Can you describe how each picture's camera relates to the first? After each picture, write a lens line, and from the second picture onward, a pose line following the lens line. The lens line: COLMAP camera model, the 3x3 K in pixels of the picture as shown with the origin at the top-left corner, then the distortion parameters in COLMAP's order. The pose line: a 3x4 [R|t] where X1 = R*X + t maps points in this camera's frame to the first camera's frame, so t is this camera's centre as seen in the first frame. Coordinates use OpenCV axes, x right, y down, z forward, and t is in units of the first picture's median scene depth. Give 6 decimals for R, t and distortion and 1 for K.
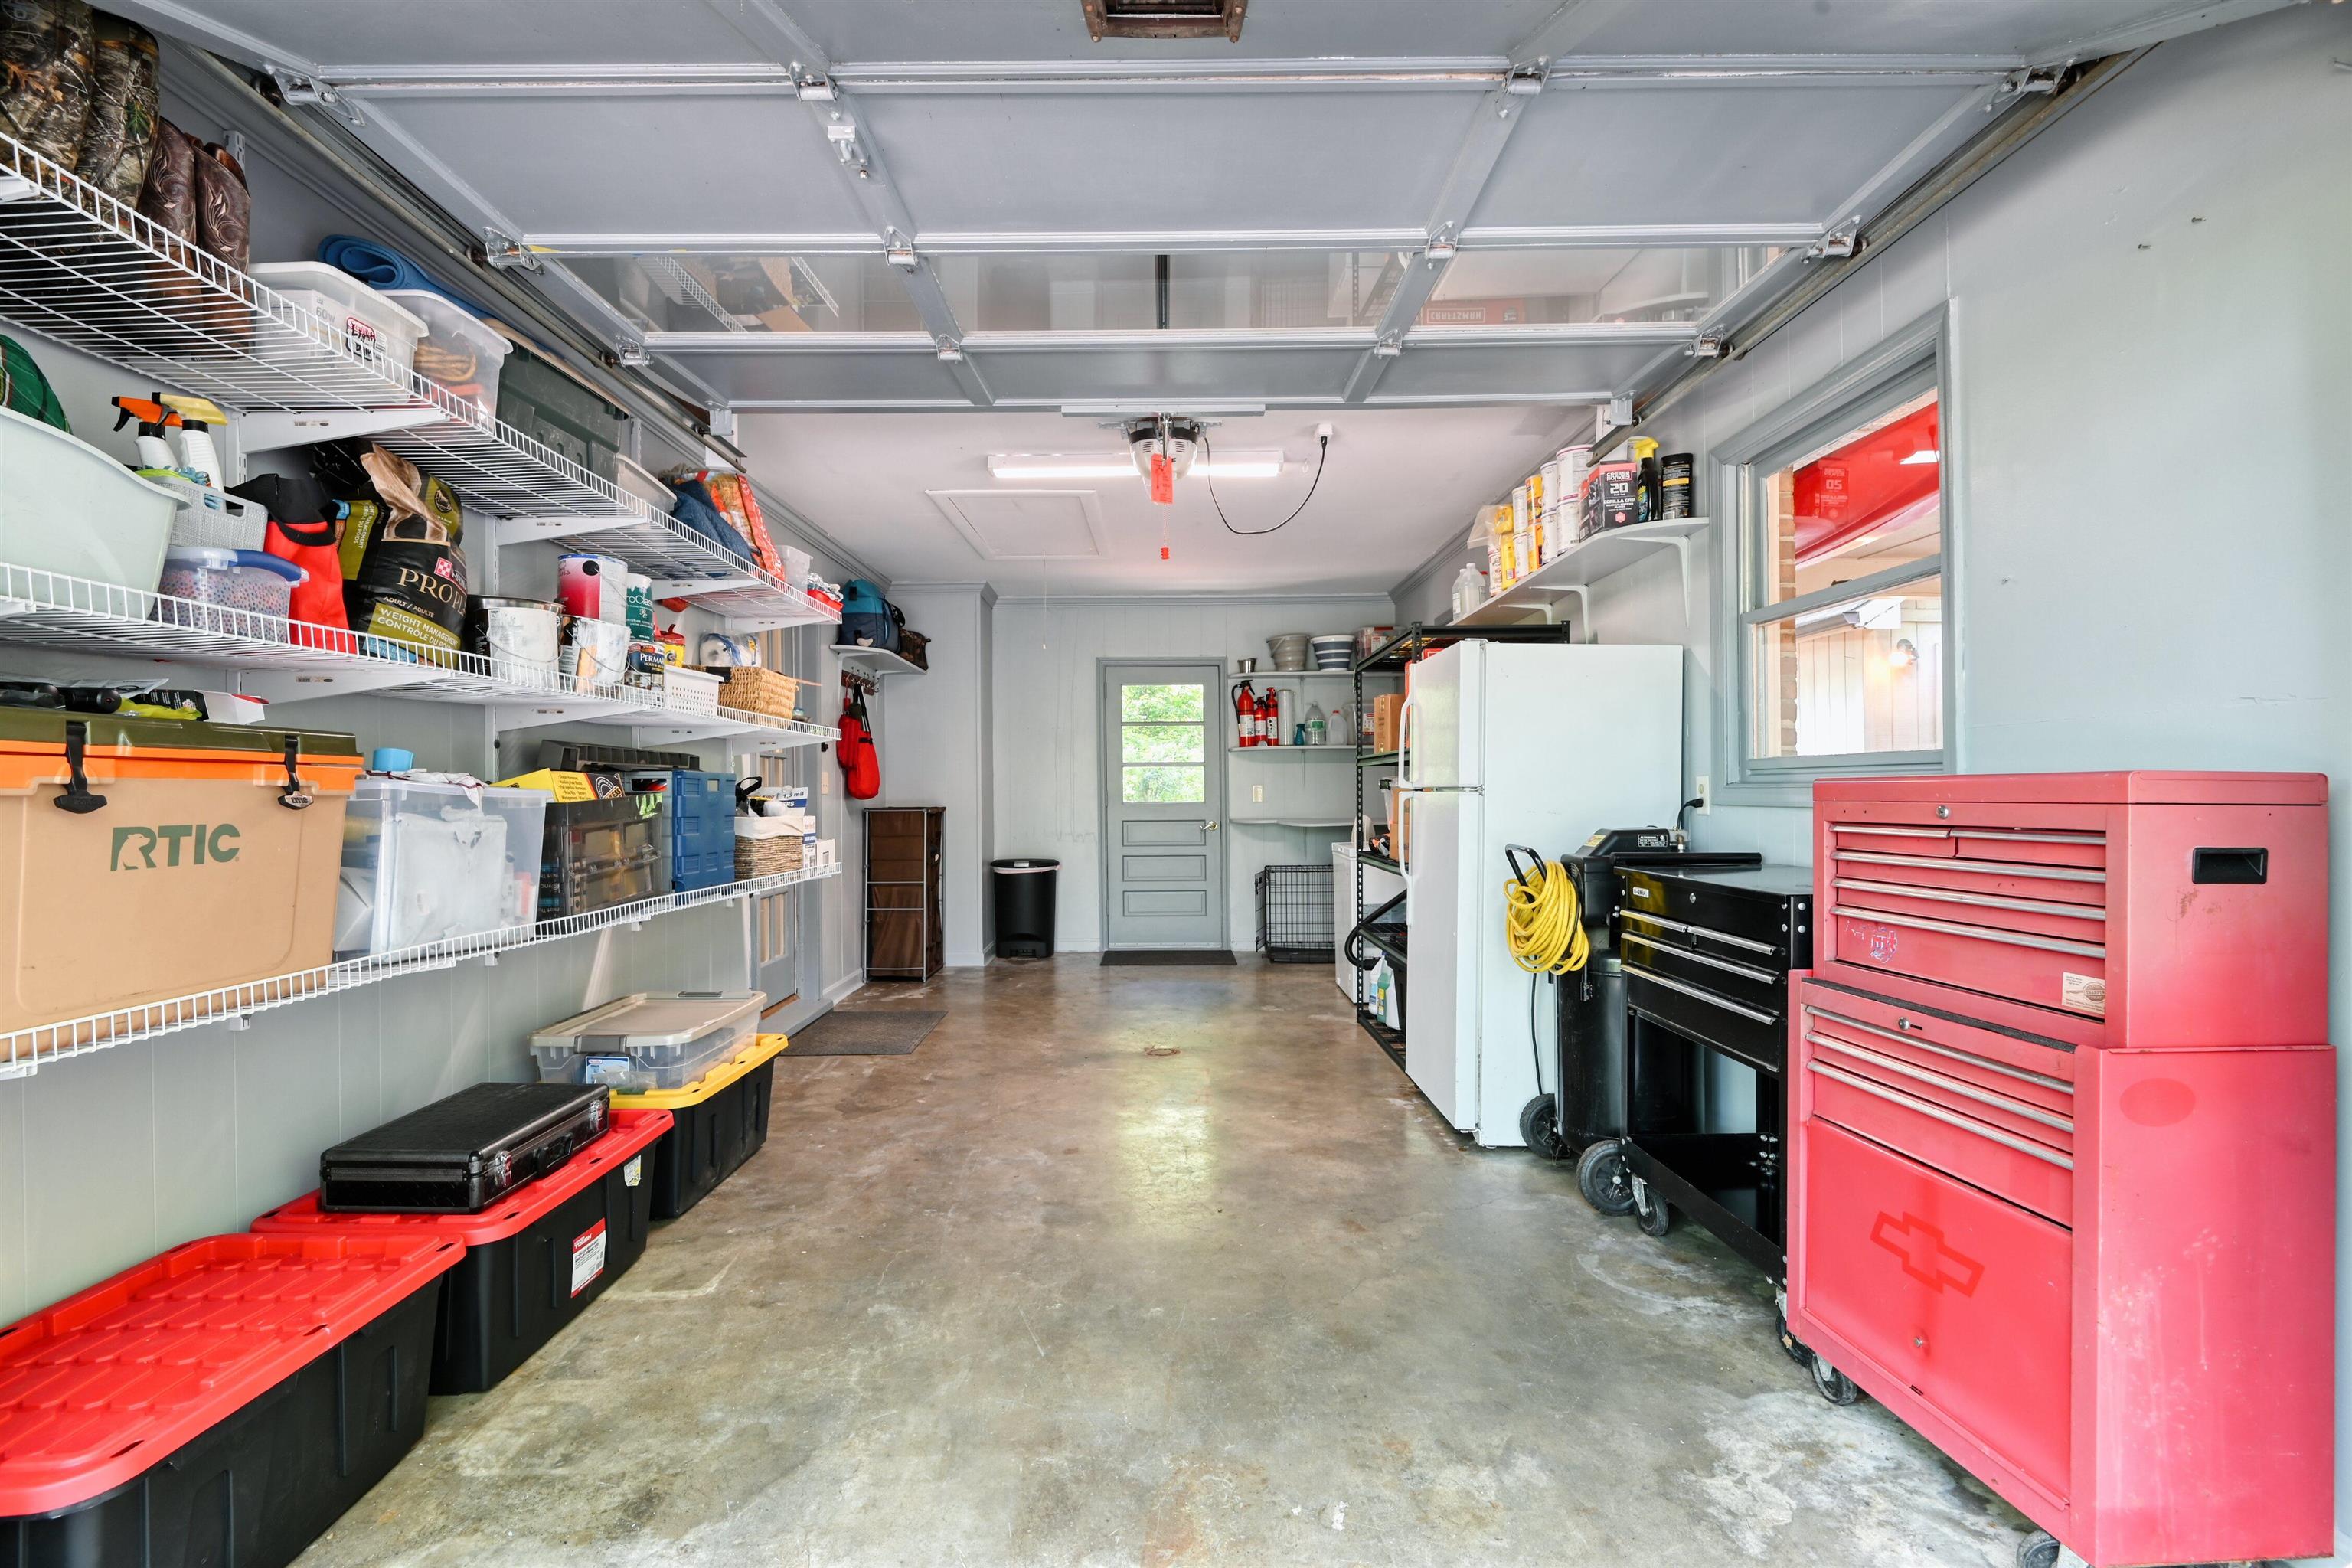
lens RADIAL K [[1086.0, 0, 1173.7], [0, 1086.0, 791.1], [0, 0, 1]] dist [-0.011168, -0.001285]
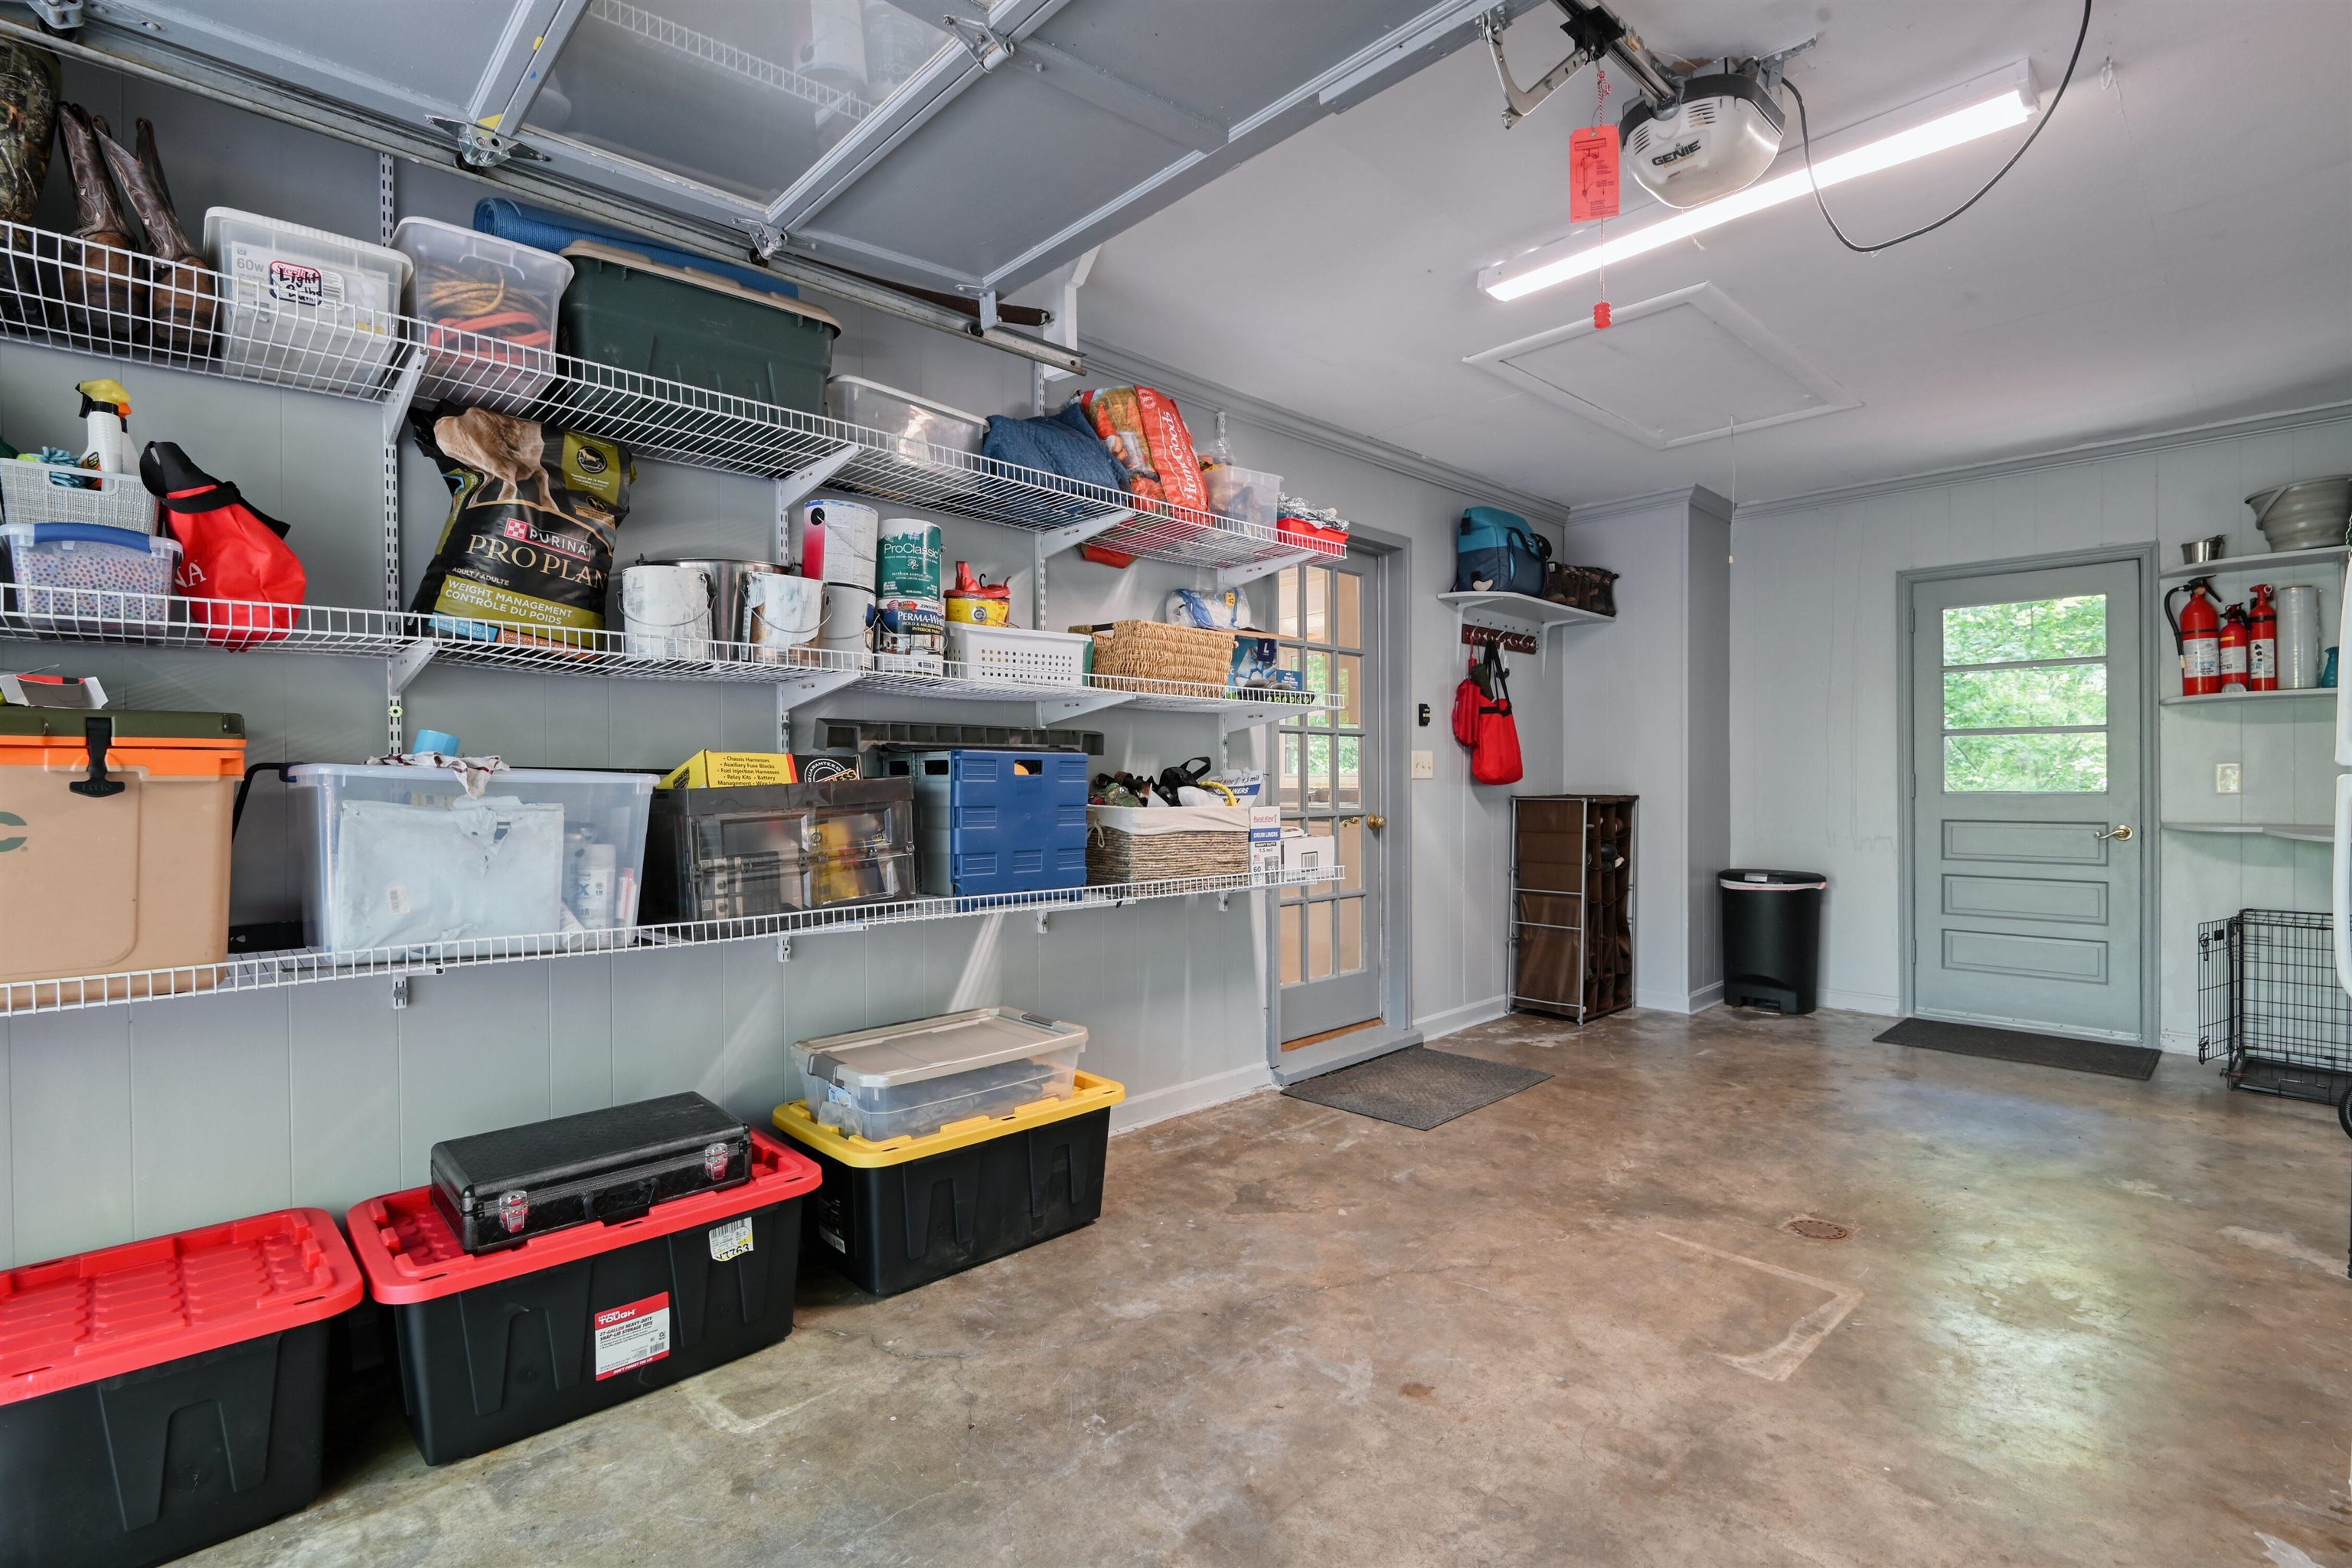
lens RADIAL K [[1086.0, 0, 1173.7], [0, 1086.0, 791.1], [0, 0, 1]] dist [-0.011168, -0.001285]
pose [[0.686011, 0.011308, -0.727503, 0.131391], [0.000532, 0.999871, 0.016043, -0.000552], [0.727591, -0.011393, 0.685917, 0.281394]]
